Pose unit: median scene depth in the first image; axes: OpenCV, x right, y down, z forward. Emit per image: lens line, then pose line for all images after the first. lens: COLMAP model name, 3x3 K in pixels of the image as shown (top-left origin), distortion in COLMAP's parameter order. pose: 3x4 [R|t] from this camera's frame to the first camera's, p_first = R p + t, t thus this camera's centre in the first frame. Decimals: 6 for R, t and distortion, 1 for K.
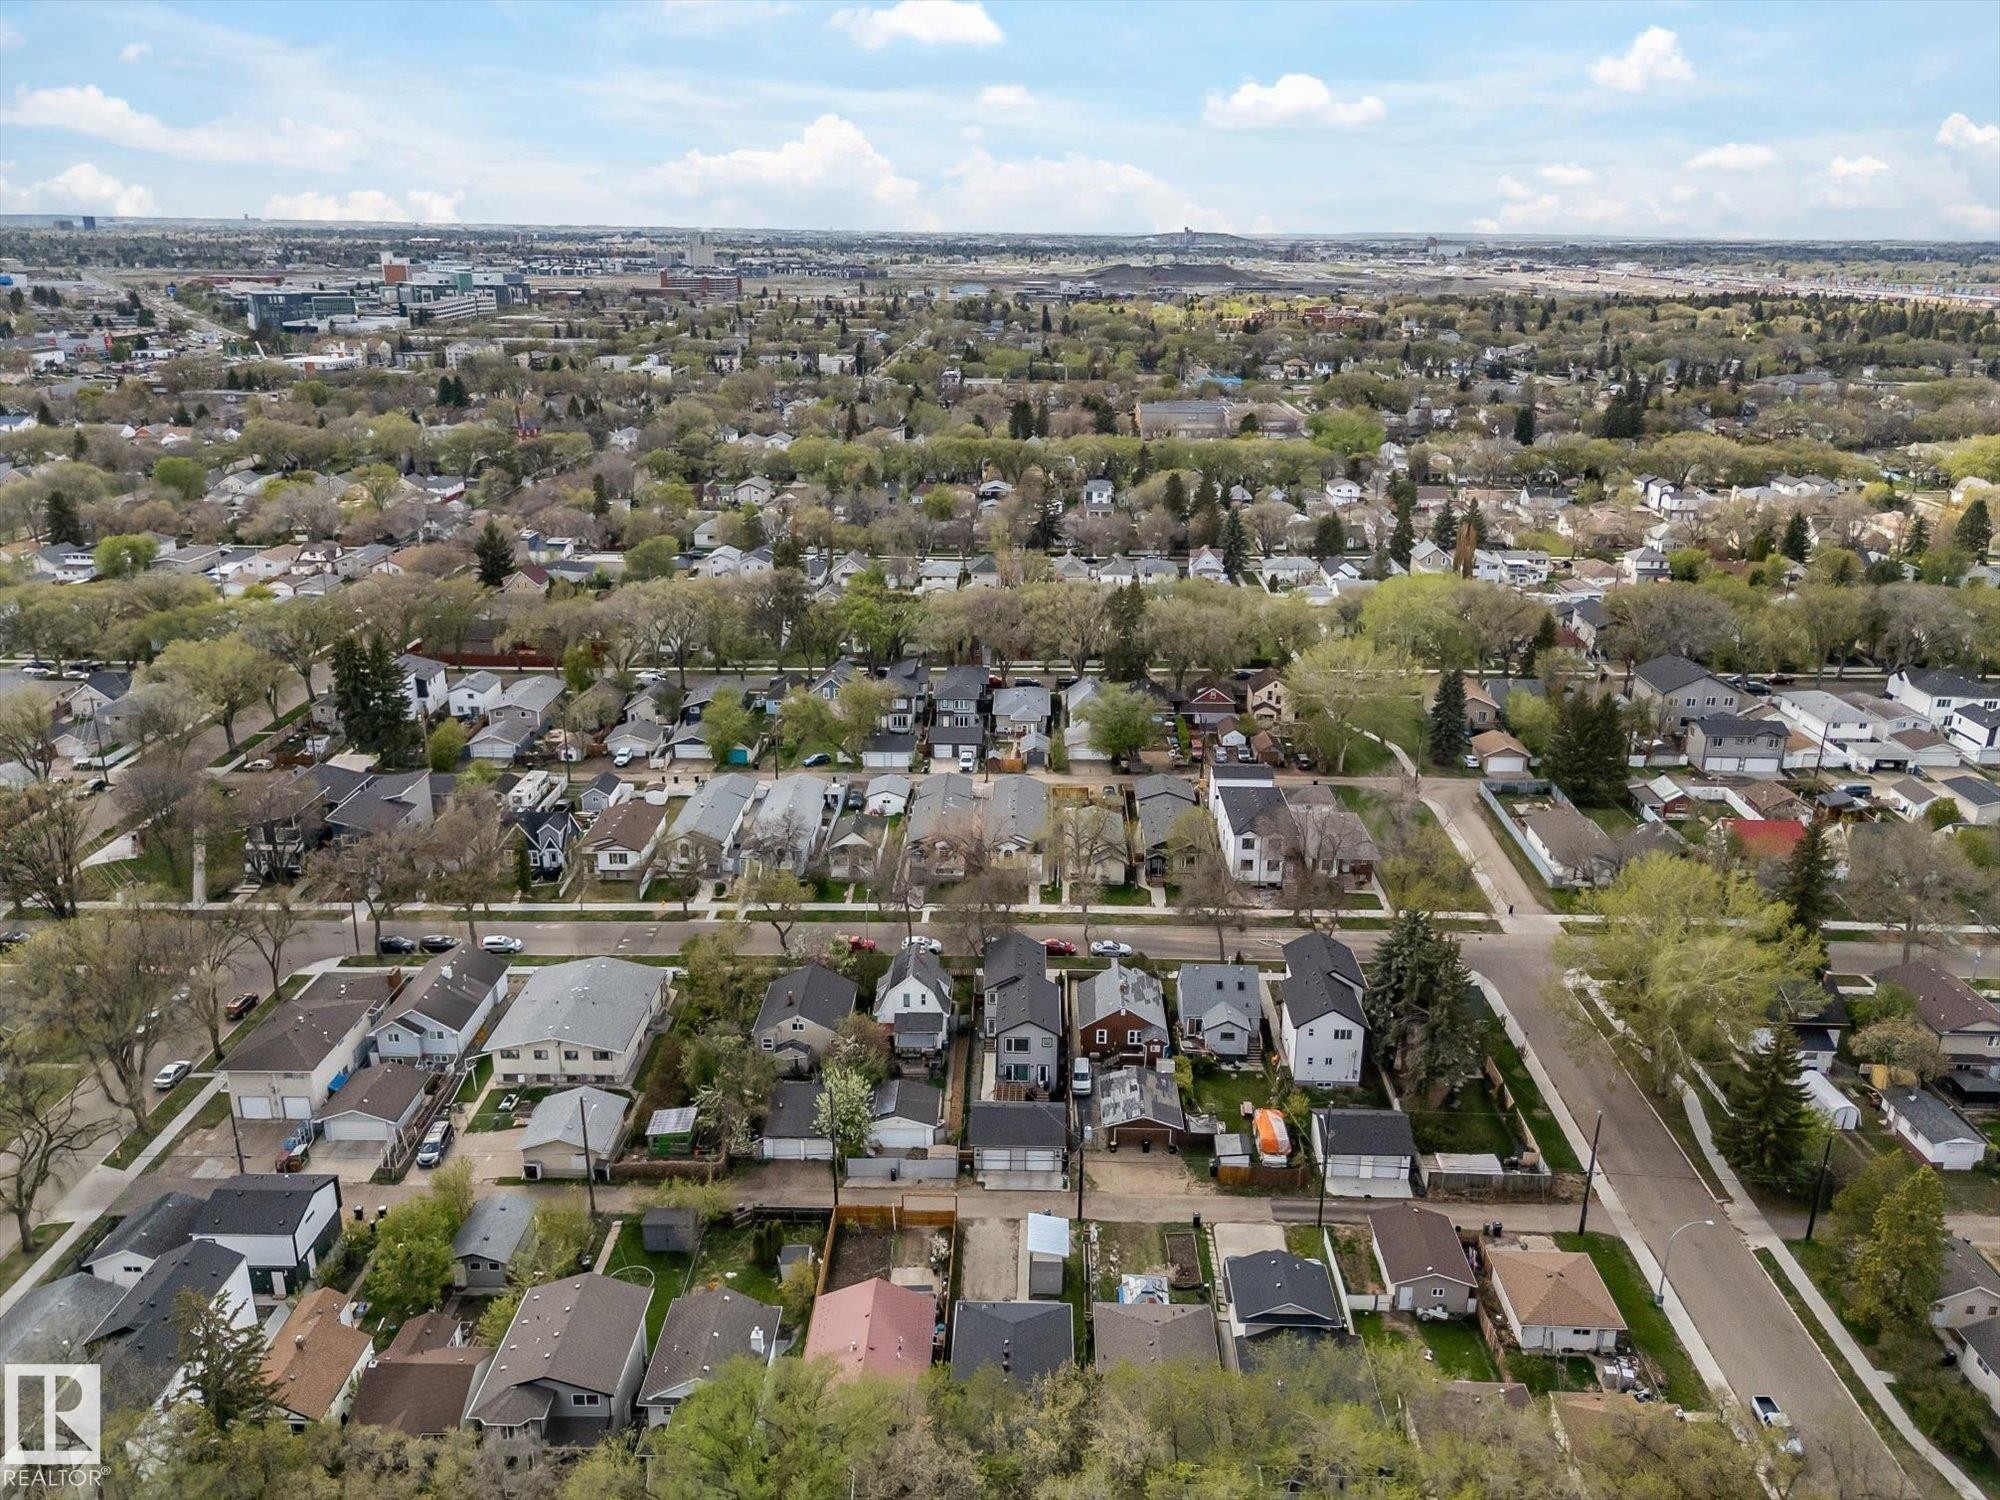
lens RADIAL K [[1473.8, 0, 1011.4], [0, 1473.8, 749.8], [0, 0, 1]] dist [0.080056, -0.090510]
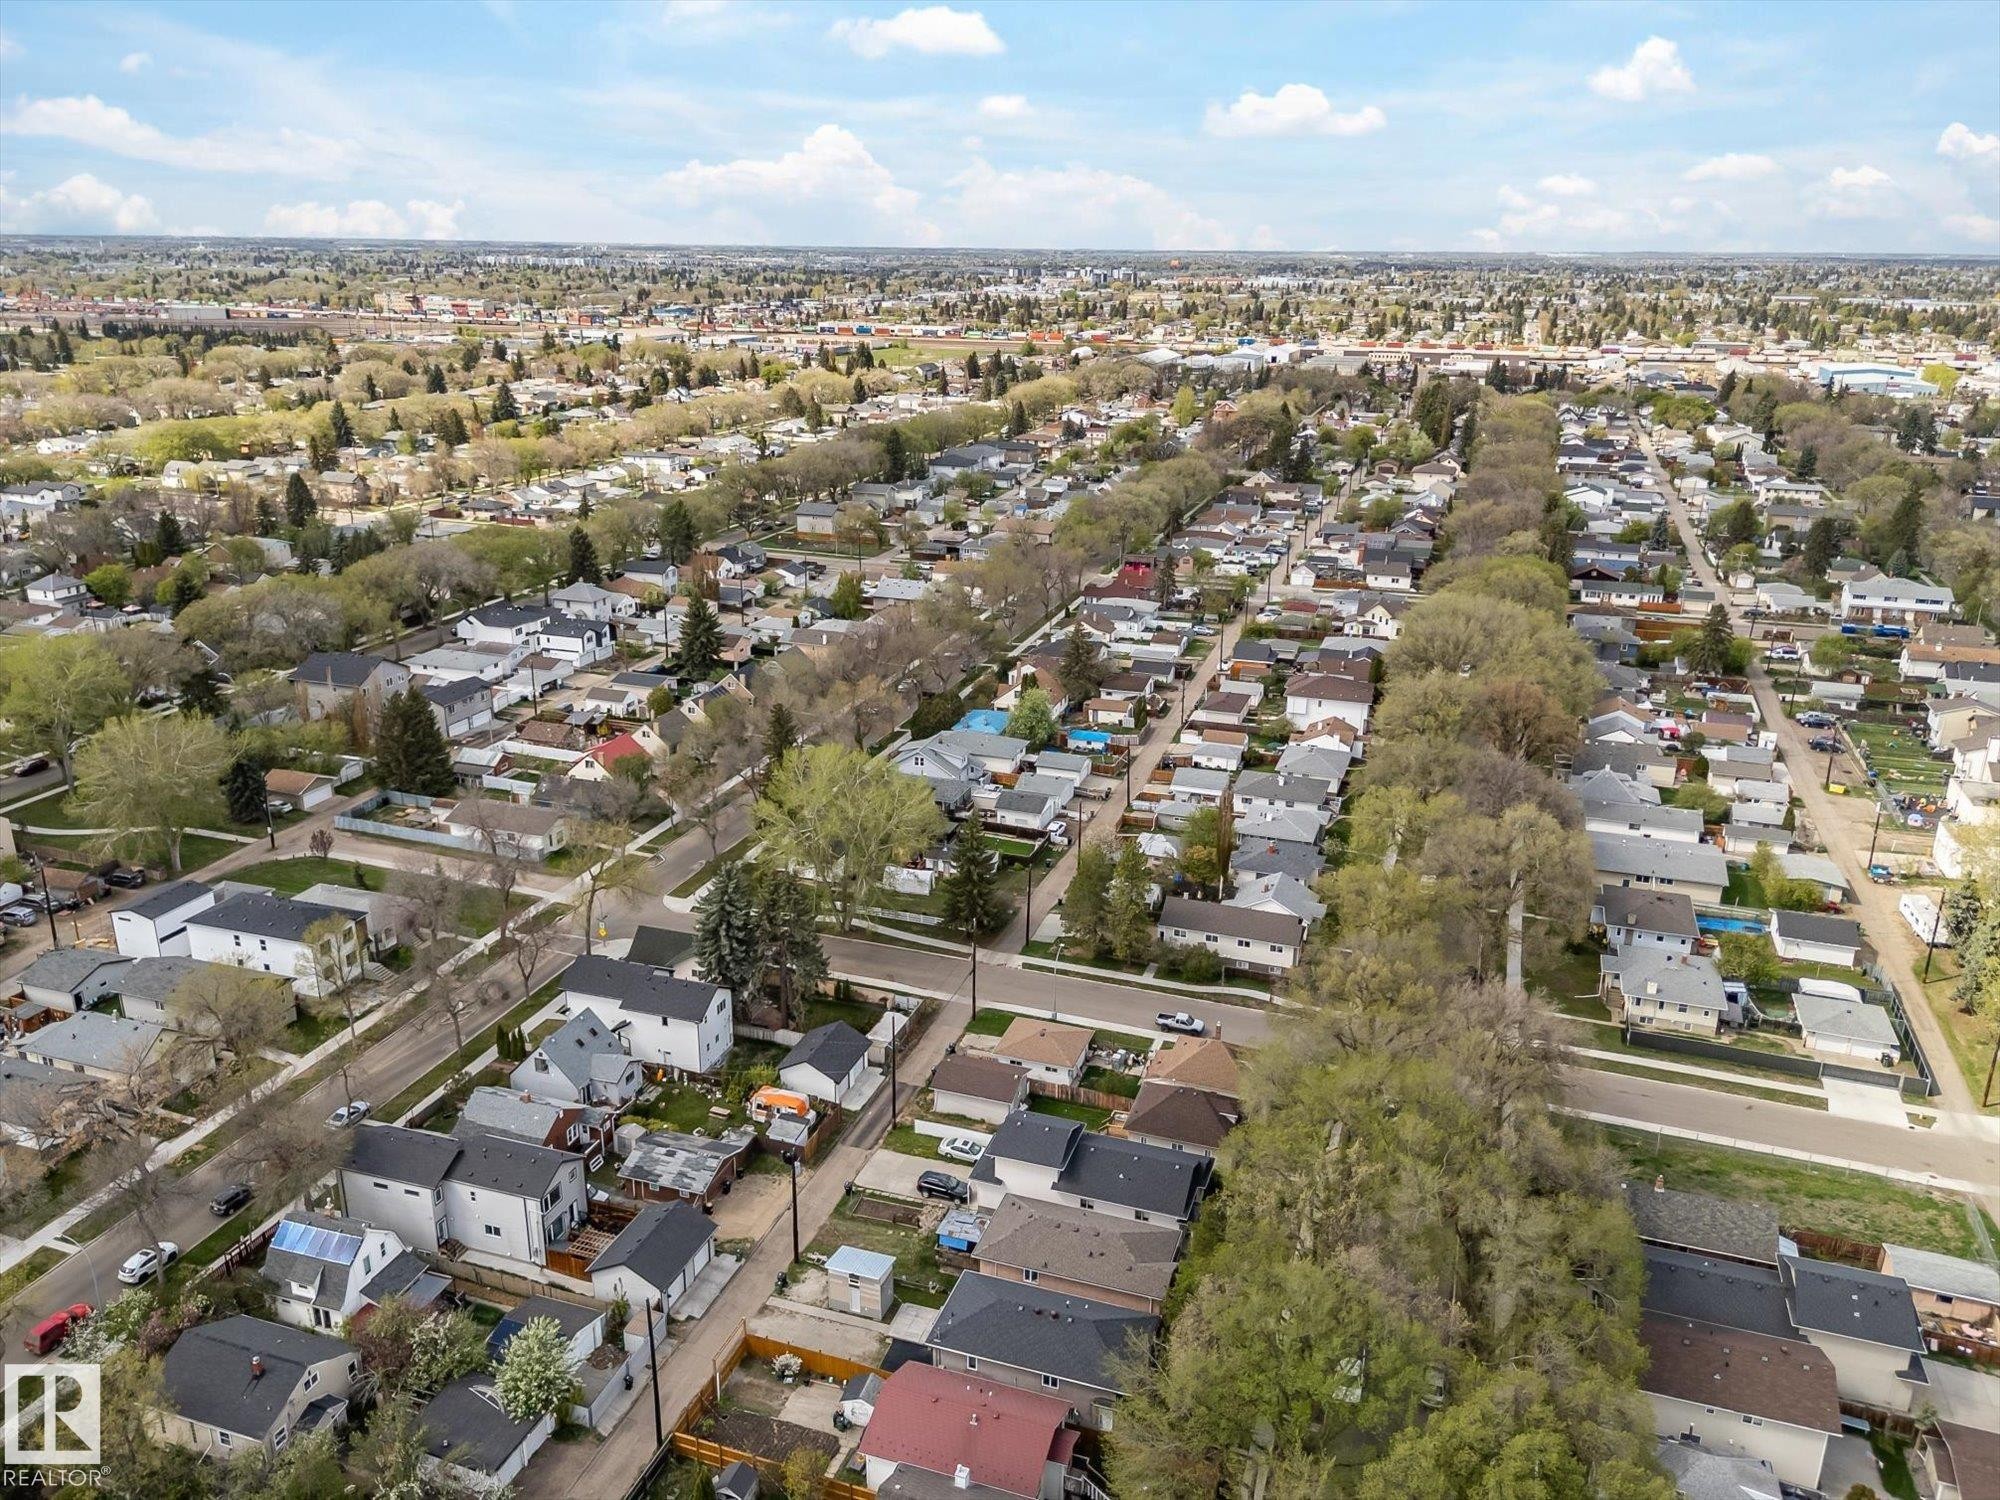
lens RADIAL K [[1473.8, 0, 1011.4], [0, 1473.8, 749.8], [0, 0, 1]] dist [0.080056, -0.090510]
pose [[0.288486, -0.310098, 0.905878, -0.586230], [0.306085, 0.926325, 0.219622, -0.135761], [-0.907242, 0.213918, 0.362148, 0.391484]]
